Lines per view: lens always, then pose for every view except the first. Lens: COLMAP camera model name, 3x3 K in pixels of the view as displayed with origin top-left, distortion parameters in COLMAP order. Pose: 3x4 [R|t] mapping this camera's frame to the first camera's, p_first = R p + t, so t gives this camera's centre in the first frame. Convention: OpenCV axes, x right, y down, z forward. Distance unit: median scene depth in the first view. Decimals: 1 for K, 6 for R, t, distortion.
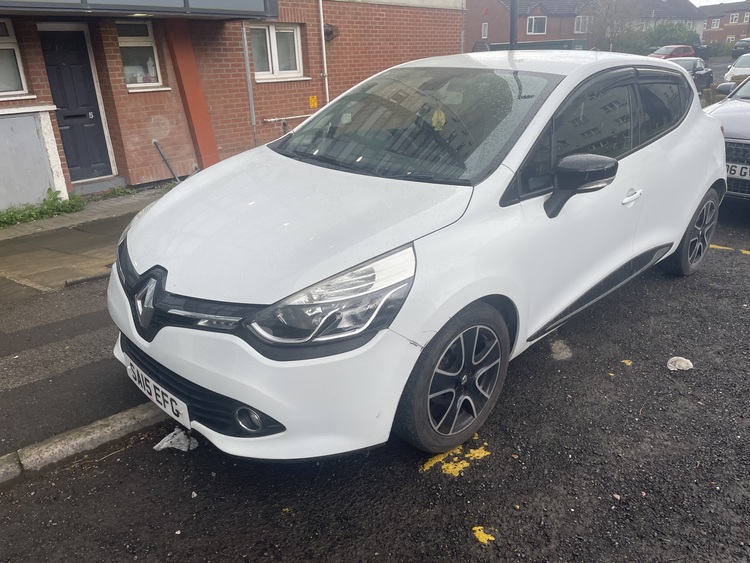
lens RADIAL K [[562.8, 0, 377.6], [0, 562.8, 280.9], [0, 0, 1]] dist [0.089869, -0.101444]
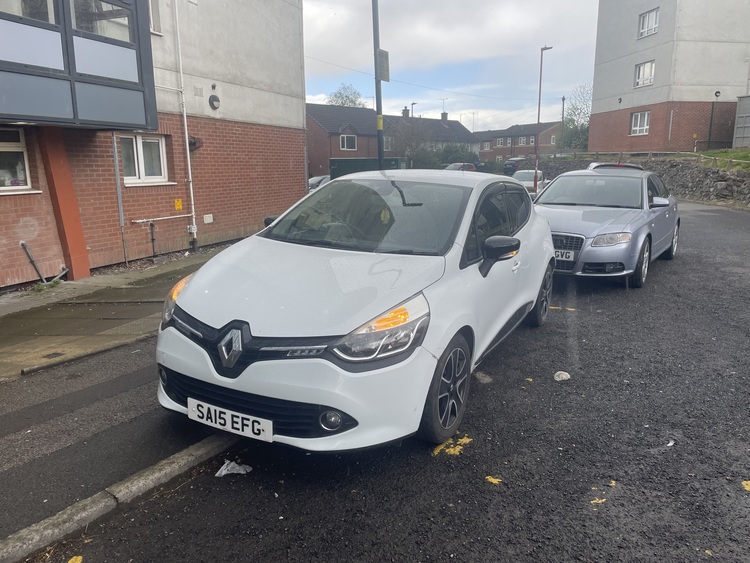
lens RADIAL K [[562.8, 0, 377.6], [0, 562.8, 280.9], [0, 0, 1]] dist [0.089869, -0.101444]
pose [[0.950126, -0.038497, 0.309481, -0.127390], [0.091689, 0.982976, -0.159218, 0.033089], [-0.298083, 0.179653, 0.937481, -0.093877]]
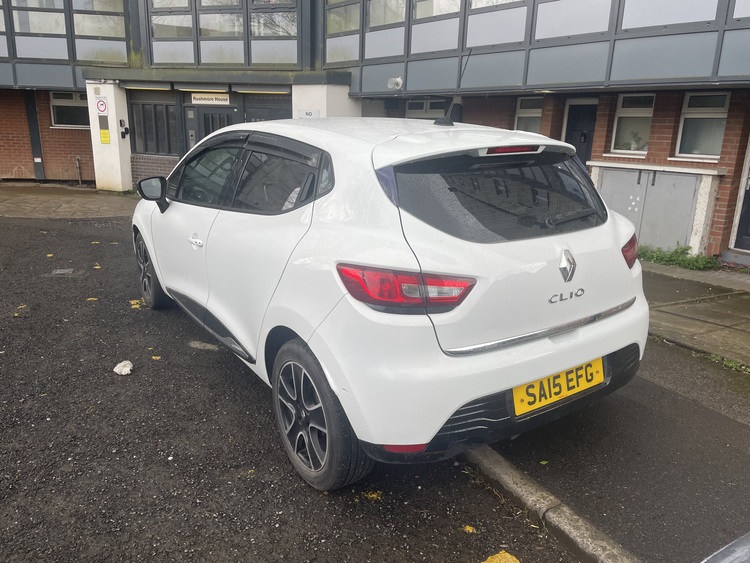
lens RADIAL K [[562.8, 0, 377.6], [0, 562.8, 280.9], [0, 0, 1]] dist [0.089869, -0.101444]
pose [[-0.177910, 0.283176, -0.942422, 0.528323], [-0.388884, 0.859511, 0.331677, -0.214119], [0.903945, 0.425502, -0.042793, 0.509529]]
